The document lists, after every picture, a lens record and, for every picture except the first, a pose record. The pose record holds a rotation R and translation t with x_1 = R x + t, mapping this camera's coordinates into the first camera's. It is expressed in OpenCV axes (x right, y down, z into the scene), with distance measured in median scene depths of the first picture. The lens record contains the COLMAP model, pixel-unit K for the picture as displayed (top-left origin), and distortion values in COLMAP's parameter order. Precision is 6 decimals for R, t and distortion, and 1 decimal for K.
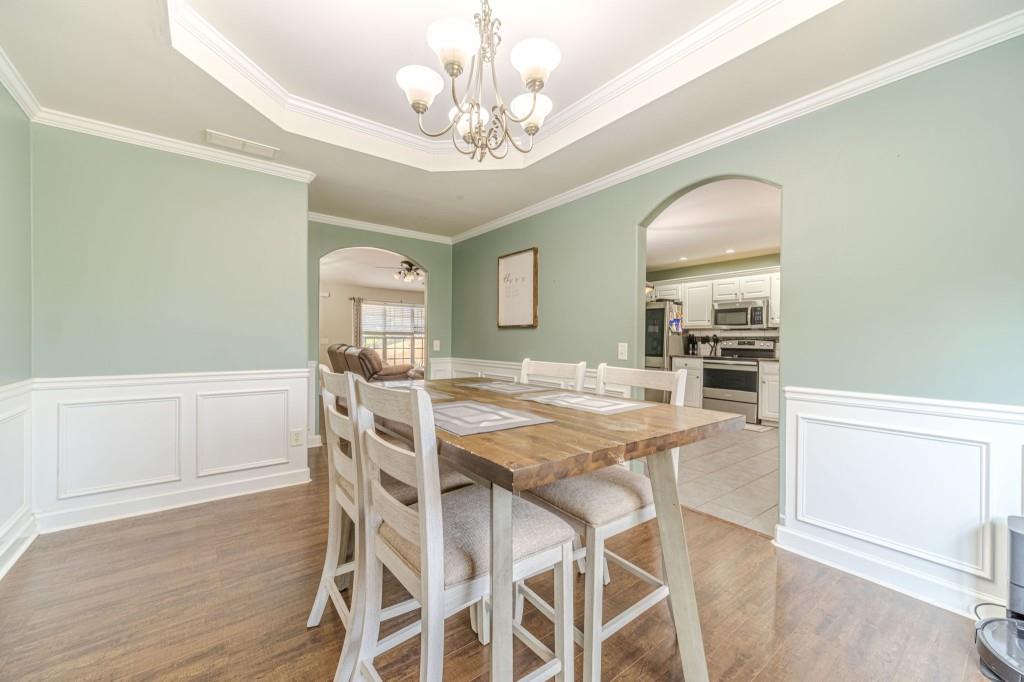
lens RADIAL K [[402.9, 0, 522.1], [0, 402.9, 337.9], [0, 0, 1]] dist [0.003743, -0.000980]
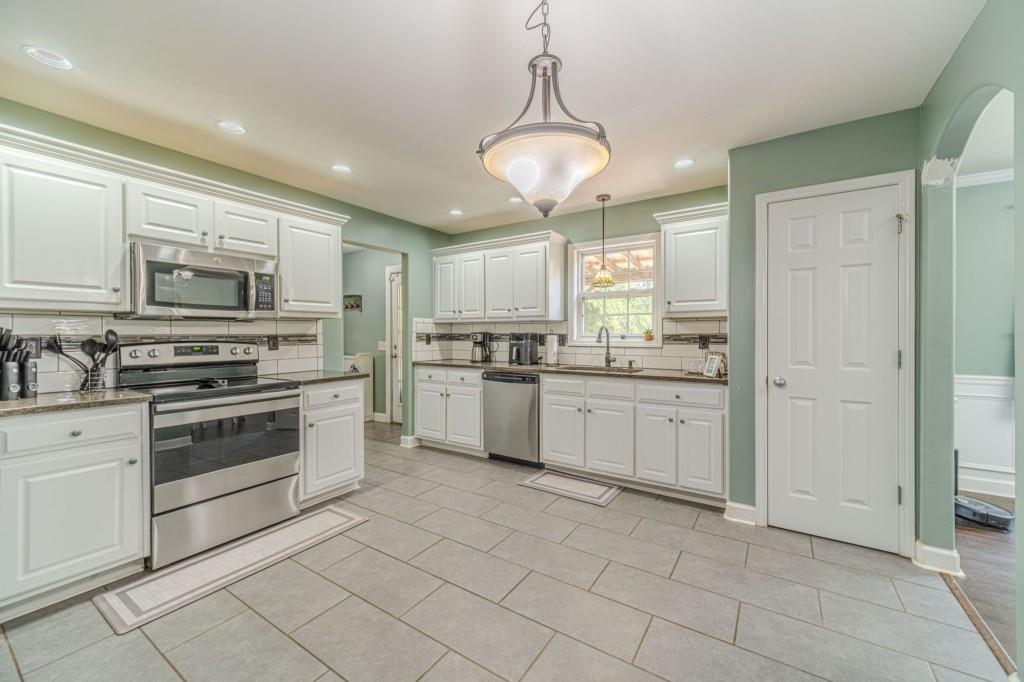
lens RADIAL K [[402.9, 0, 516.6], [0, 402.9, 340.5], [0, 0, 1]] dist [0.003743, -0.000980]
pose [[-0.332859, -0.015673, 0.942846, 0.029144], [0.003151, 0.999838, 0.017733, -0.004632], [-0.942971, 0.008874, -0.332756, 0.818268]]
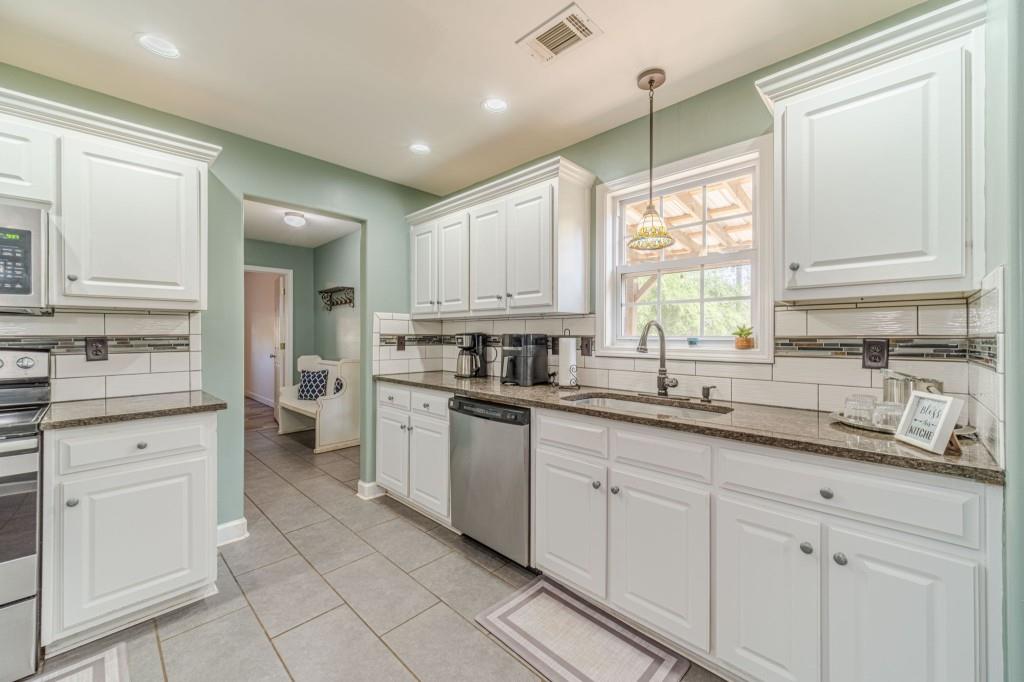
lens RADIAL K [[402.9, 0, 516.3], [0, 402.9, 337.1], [0, 0, 1]] dist [0.003743, -0.000980]
pose [[-0.149501, -0.004845, 0.988750, 0.247219], [0.002055, 0.999984, 0.005211, -0.004165], [-0.988759, 0.002811, -0.149489, 0.653940]]
